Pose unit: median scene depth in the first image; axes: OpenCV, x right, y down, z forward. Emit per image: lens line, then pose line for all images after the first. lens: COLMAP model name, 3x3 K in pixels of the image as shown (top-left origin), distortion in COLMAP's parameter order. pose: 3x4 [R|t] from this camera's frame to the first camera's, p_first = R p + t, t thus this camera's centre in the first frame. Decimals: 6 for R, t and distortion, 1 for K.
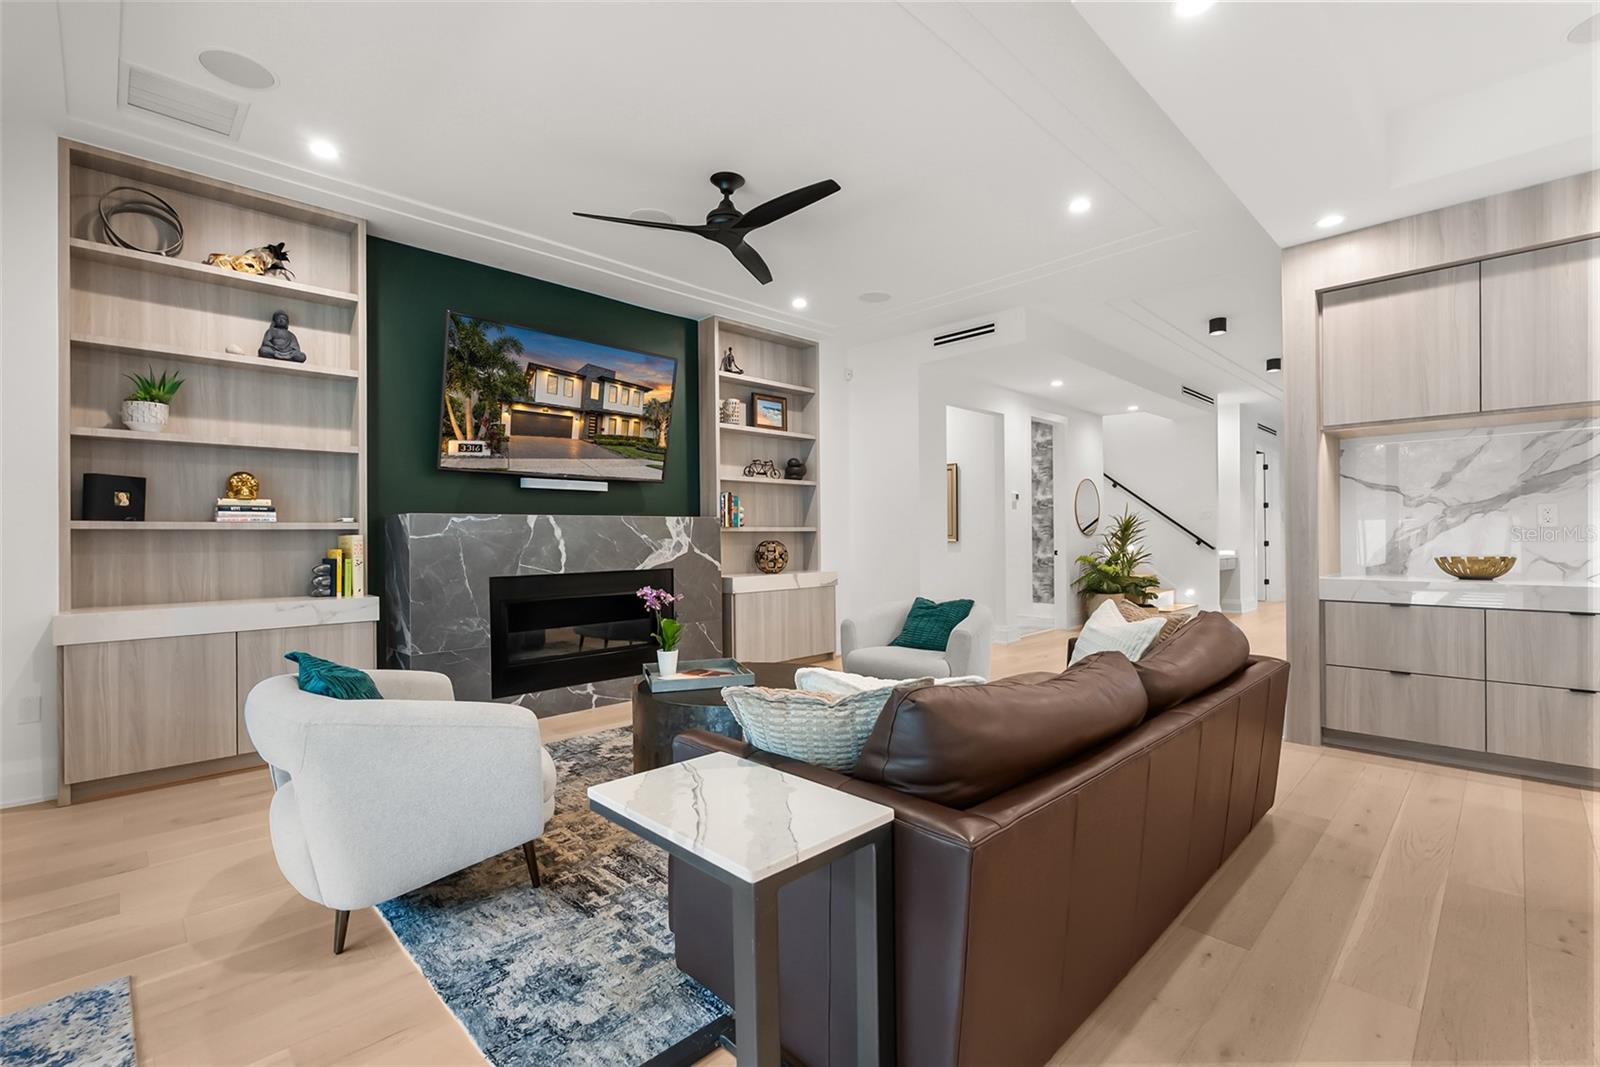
lens RADIAL K [[715.4, 0, 800.0], [0, 715.4, 533.5], [0, 0, 1]] dist [-0.001856, -0.000640]
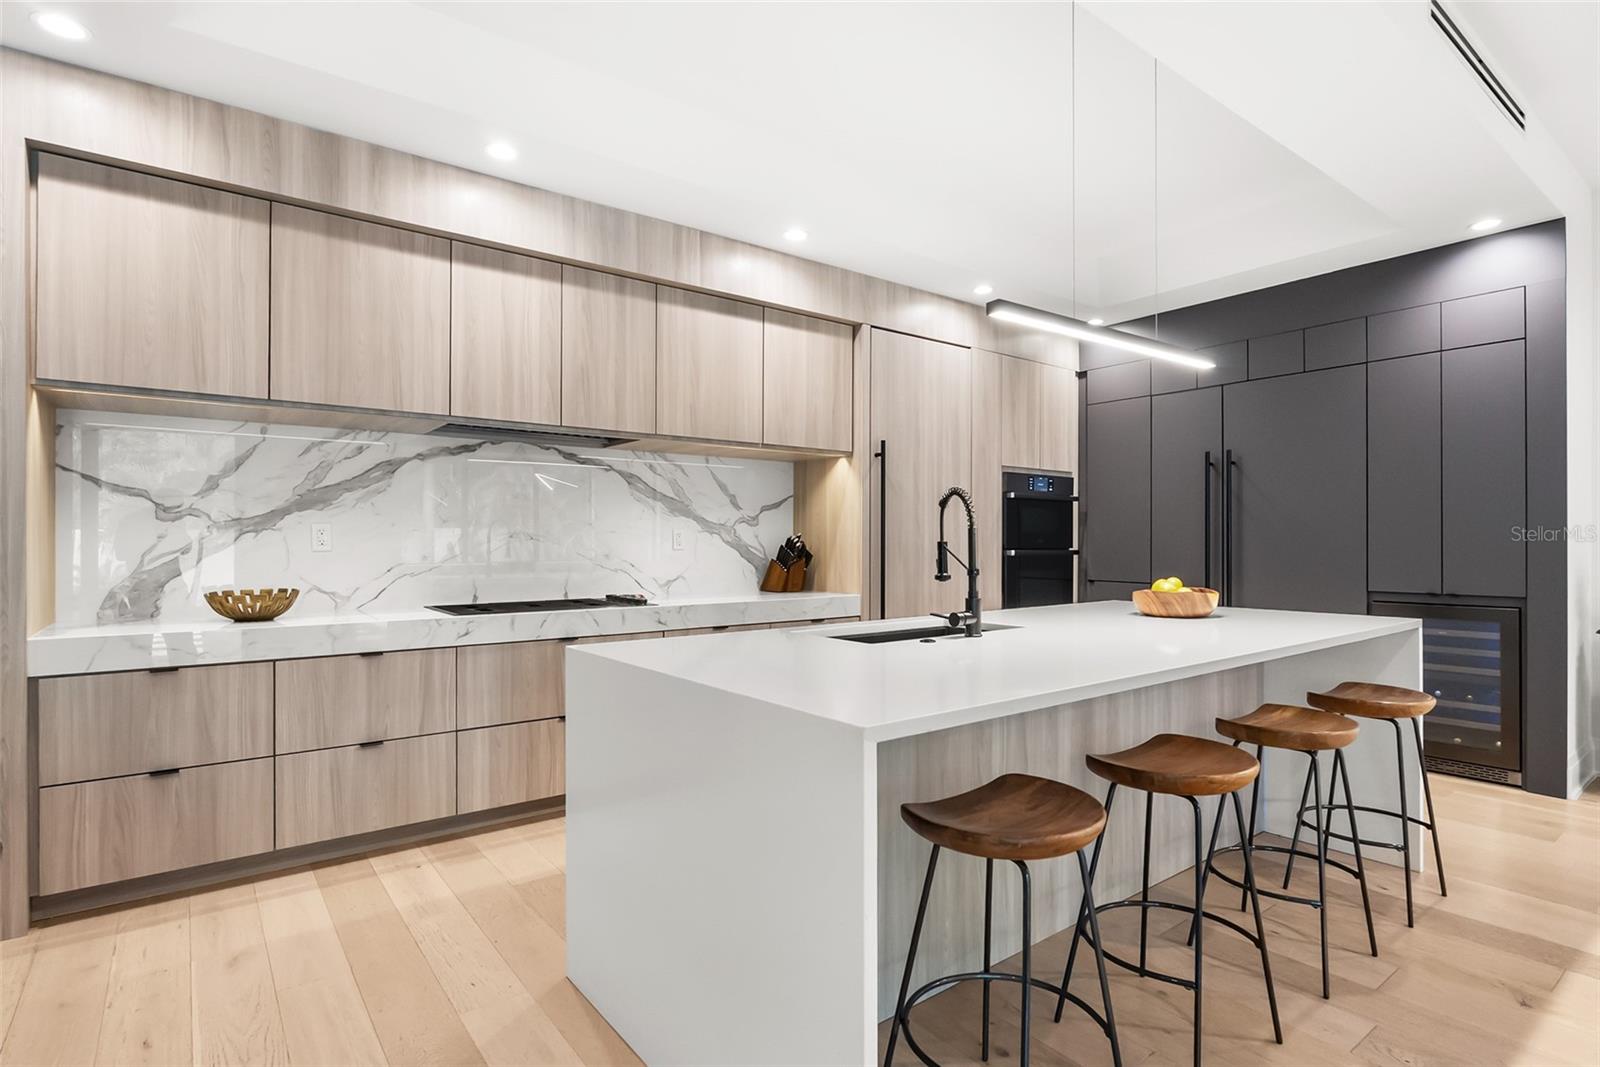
lens RADIAL K [[807.4, 0, 800.6], [0, 807.4, 543.8], [0, 0, 1]] dist [-0.001452, -0.001112]
pose [[0.127042, 0.005448, 0.991882, 0.174468], [-0.006139, 0.999970, -0.004706, -0.017141], [-0.991878, -0.005491, 0.127072, 0.324324]]
